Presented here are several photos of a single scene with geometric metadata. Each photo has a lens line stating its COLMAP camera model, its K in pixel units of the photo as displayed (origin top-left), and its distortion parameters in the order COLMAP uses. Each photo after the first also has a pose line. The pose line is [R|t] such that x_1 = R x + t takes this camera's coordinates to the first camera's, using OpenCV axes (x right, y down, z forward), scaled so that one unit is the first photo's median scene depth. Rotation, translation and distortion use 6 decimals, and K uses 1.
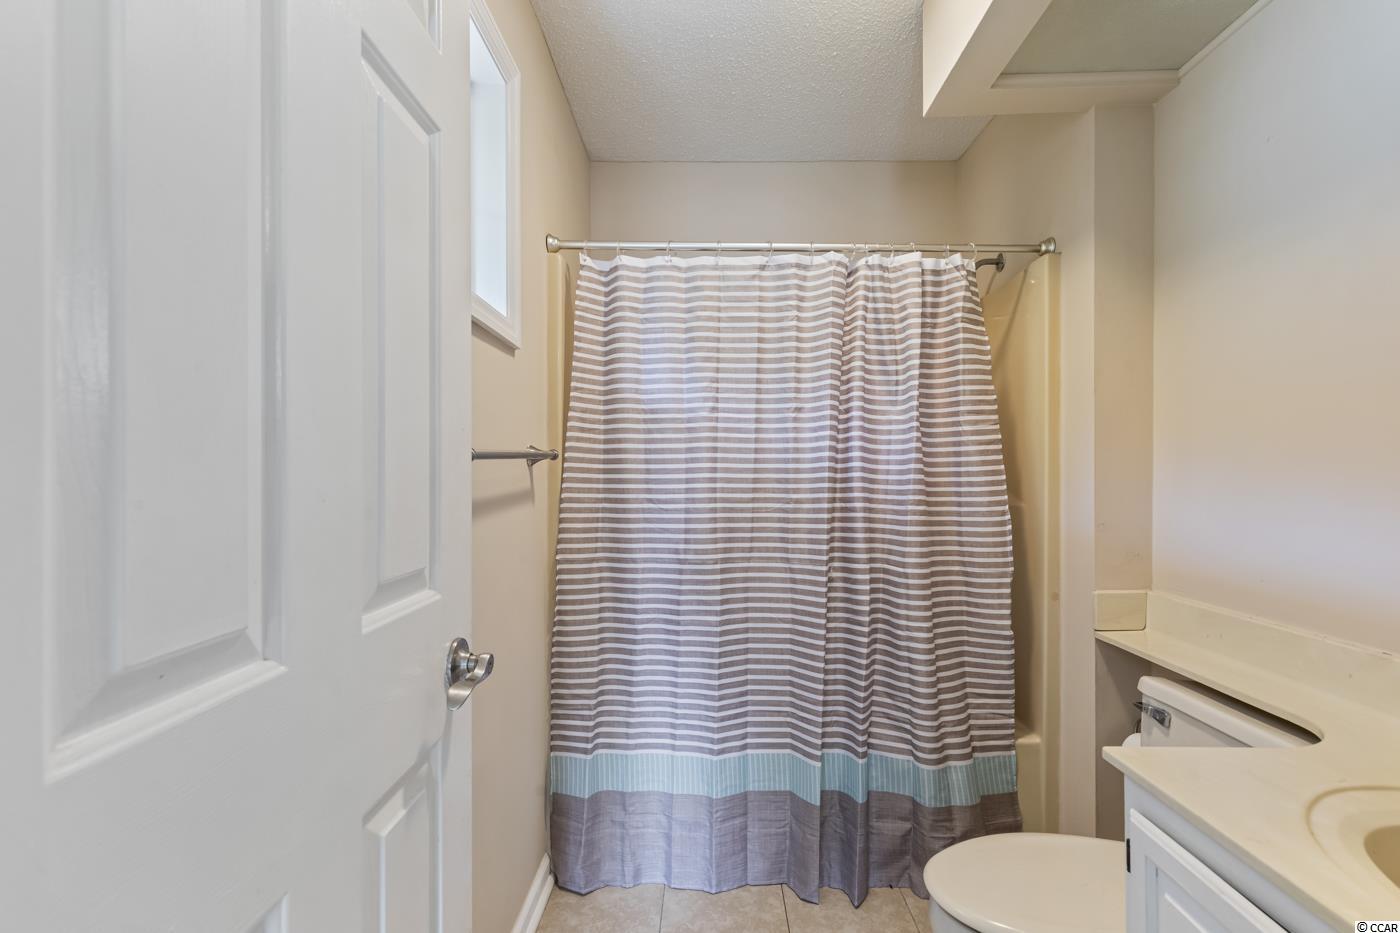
lens RADIAL K [[634.8, 0, 695.6], [0, 634.8, 469.0], [0, 0, 1]] dist [0.004131, -0.000366]
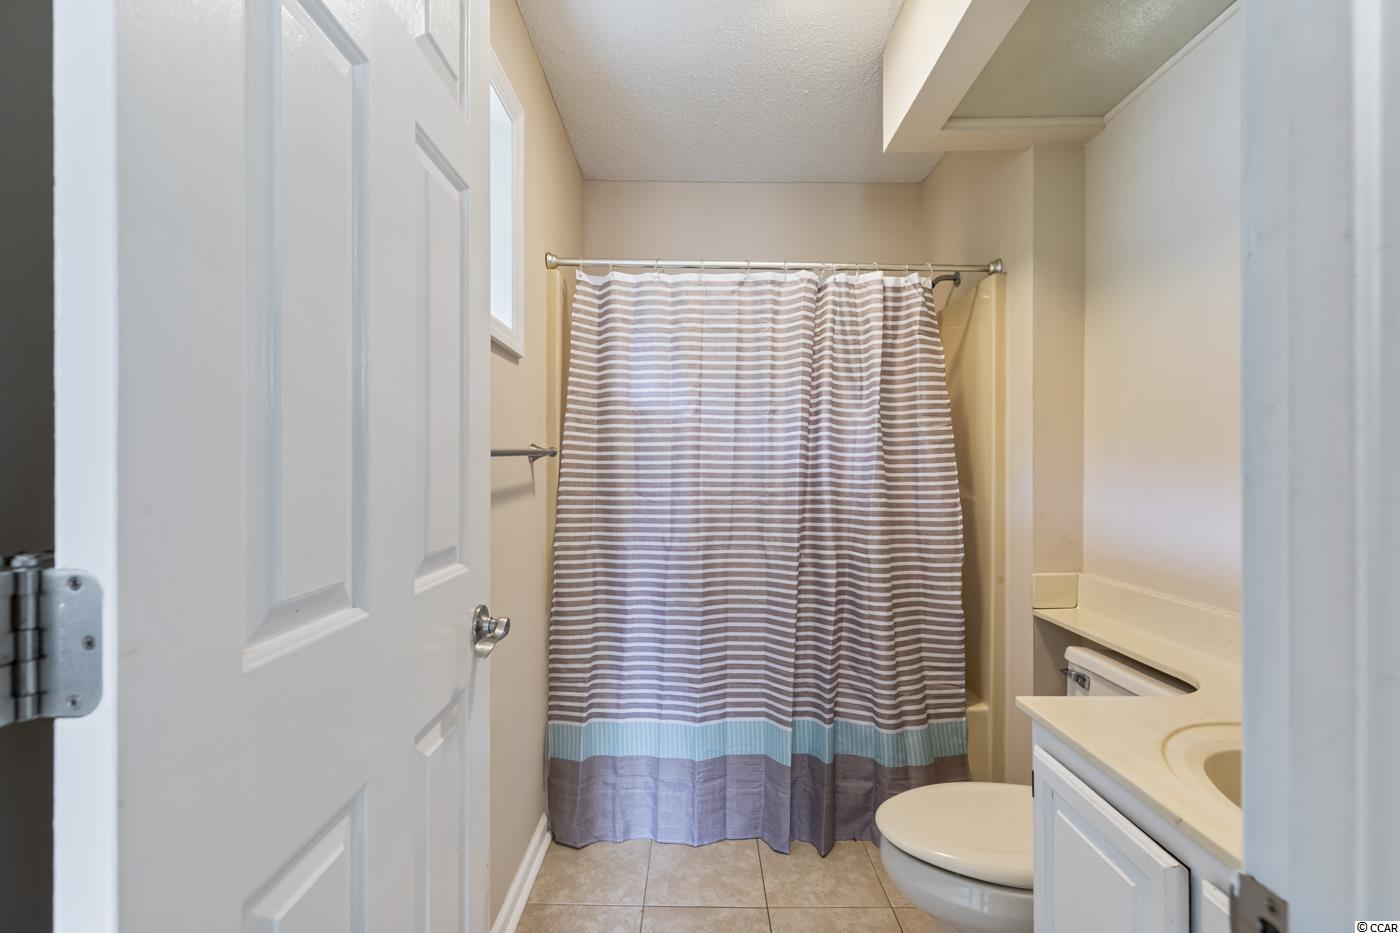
lens RADIAL K [[634.8, 0, 695.6], [0, 634.8, 469.0], [0, 0, 1]] dist [0.004131, -0.000366]
pose [[0.999822, 0.002155, 0.018722, 0.005762], [-0.002274, 0.999977, 0.006312, -0.000068], [-0.018708, -0.006353, 0.999805, -0.109692]]
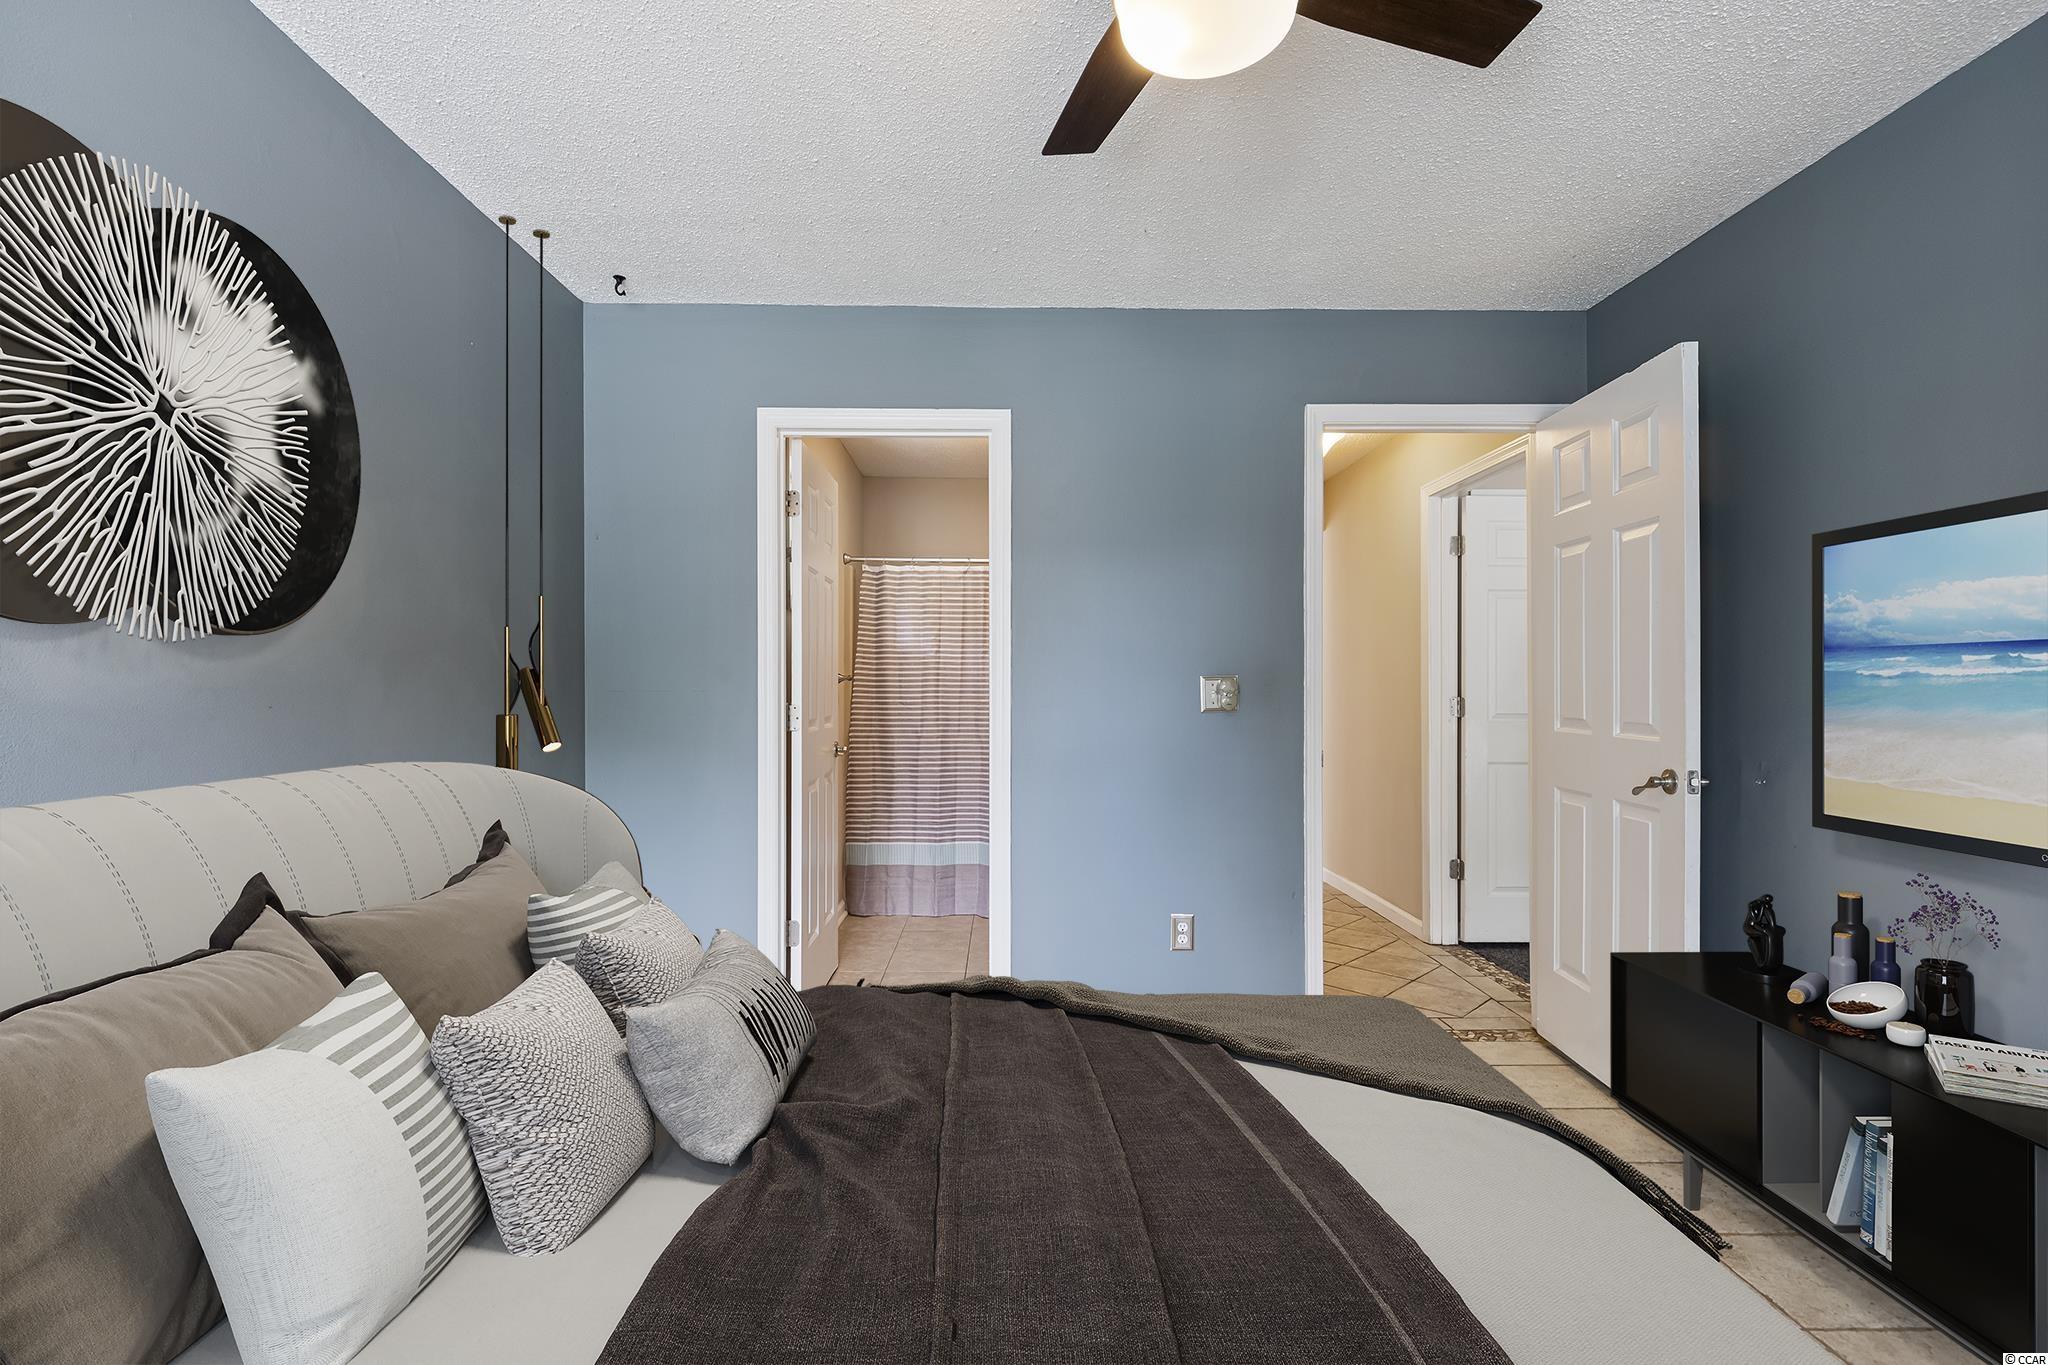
lens RADIAL K [[928.6, 0, 1017.6], [0, 928.6, 686.1], [0, 0, 1]] dist [0.004131, -0.000366]
pose [[0.999778, 0.001729, 0.021008, 0.198042], [-0.001847, 0.999983, 0.005593, -0.013010], [-0.020998, -0.005631, 0.999764, -1.603691]]
